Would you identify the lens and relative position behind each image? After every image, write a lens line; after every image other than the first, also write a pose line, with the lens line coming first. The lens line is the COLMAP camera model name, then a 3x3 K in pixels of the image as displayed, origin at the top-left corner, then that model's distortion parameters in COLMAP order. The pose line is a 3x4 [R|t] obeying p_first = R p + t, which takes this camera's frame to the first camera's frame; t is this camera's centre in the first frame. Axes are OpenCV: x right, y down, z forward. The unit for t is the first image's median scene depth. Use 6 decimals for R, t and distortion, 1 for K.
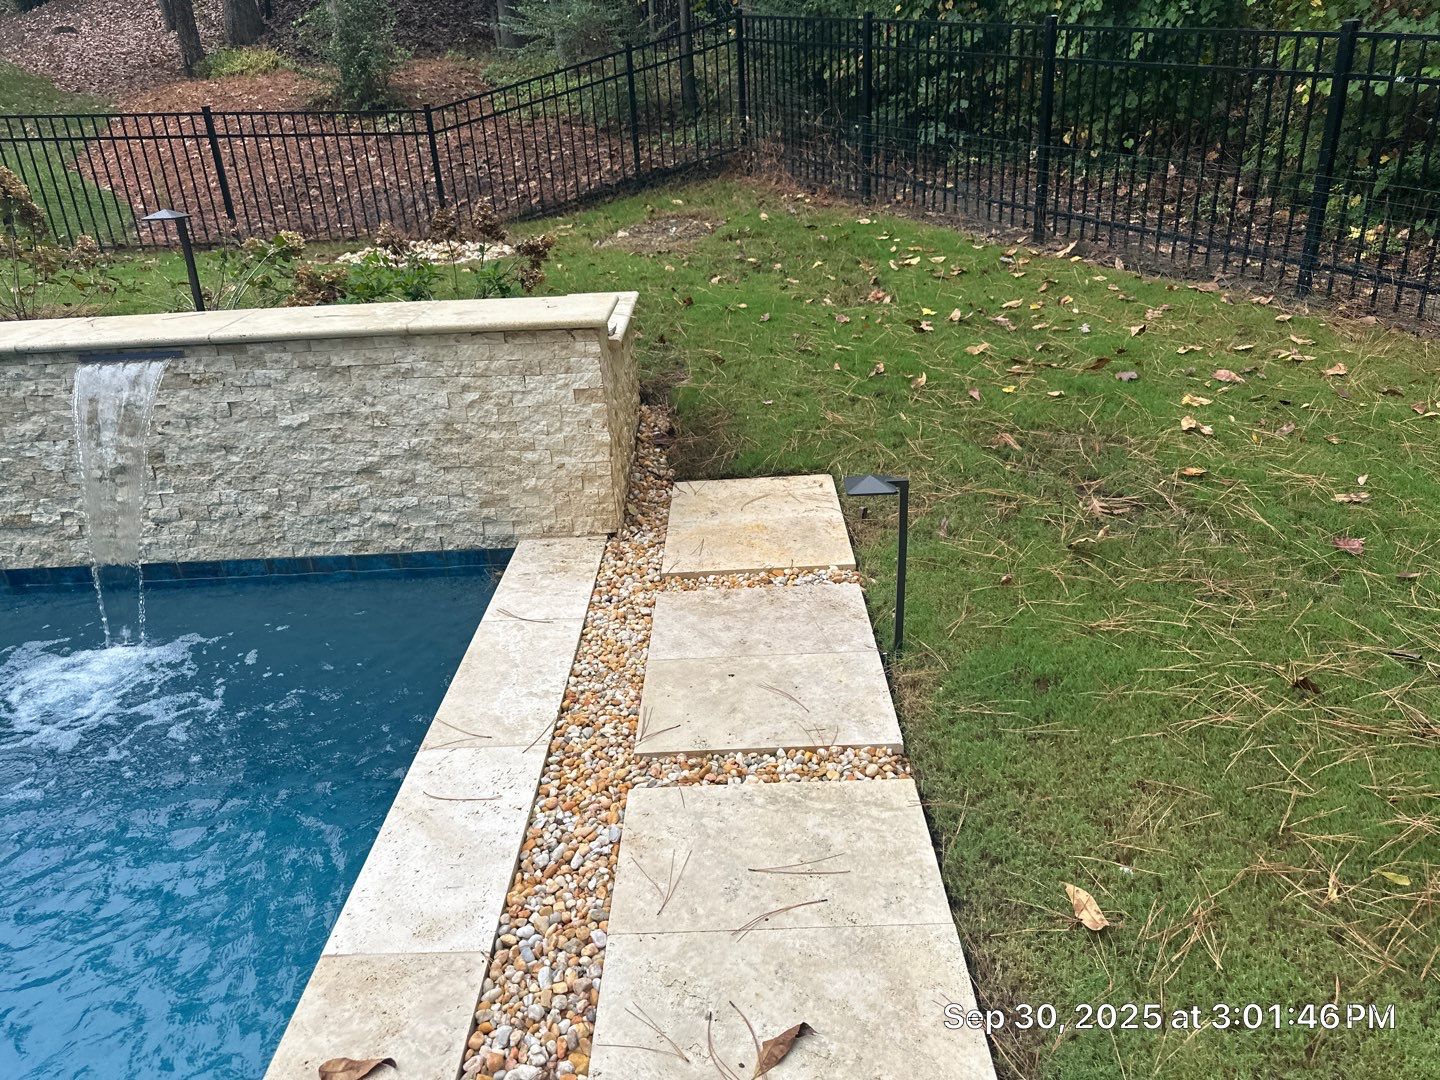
lens RADIAL K [[1040.3, 0, 733.1], [0, 1040.3, 539.3], [0, 0, 1]] dist [0.042578, -0.076812]
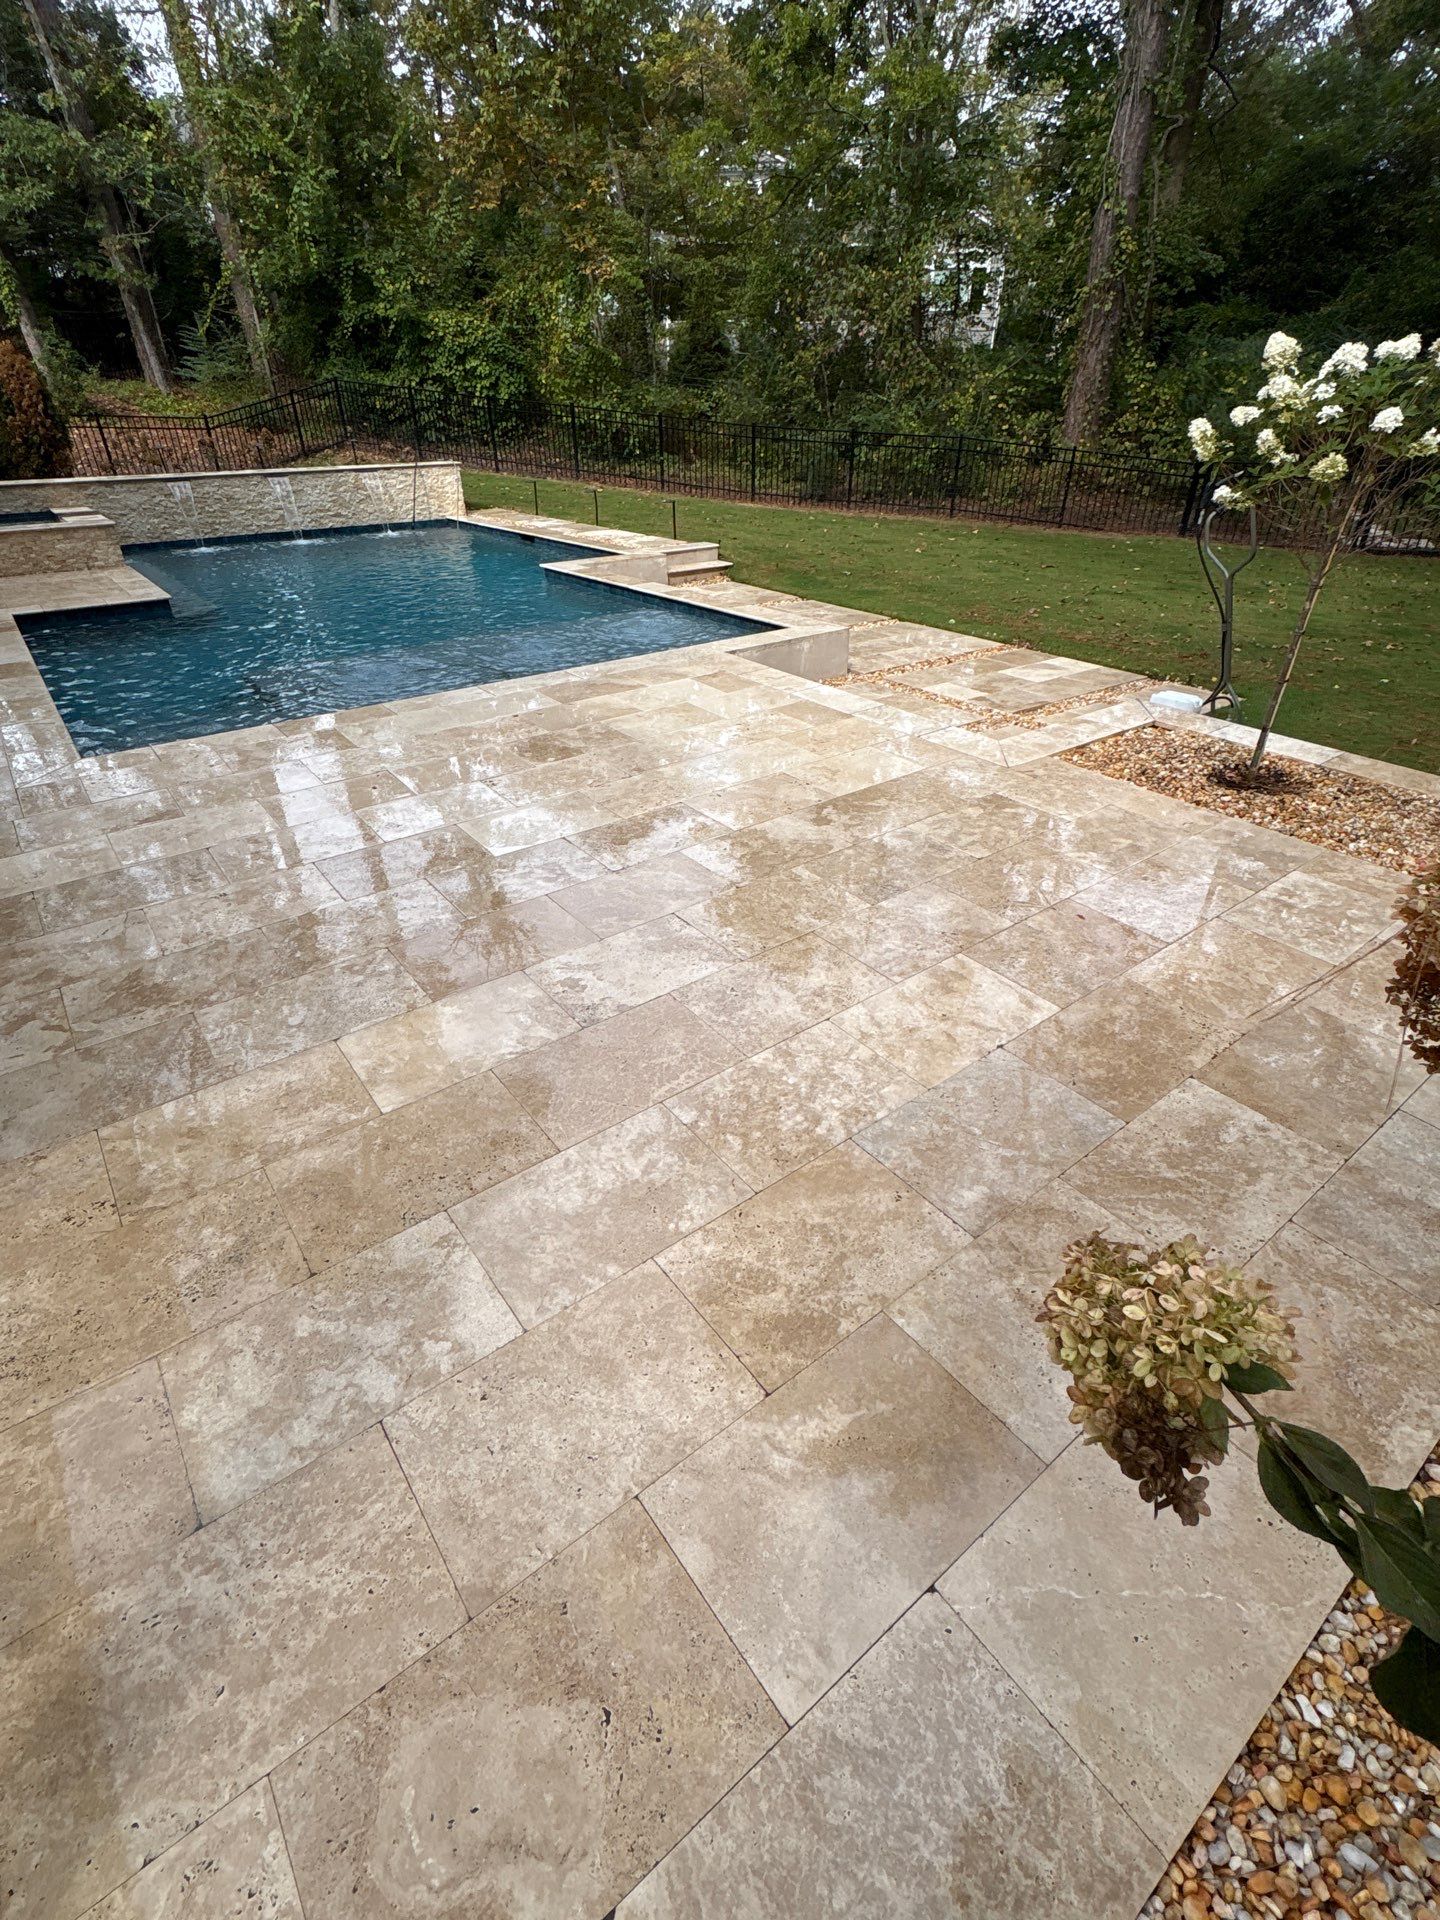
lens RADIAL K [[913.1, 0, 729.7], [0, 913.1, 976.6], [0, 0, 1]] dist [0.003475, 0.000678]
pose [[0.792062, -0.293346, 0.535338, -2.089133], [0.216824, 0.954979, 0.202493, 1.478872], [-0.570636, -0.044313, 0.820006, -3.322250]]
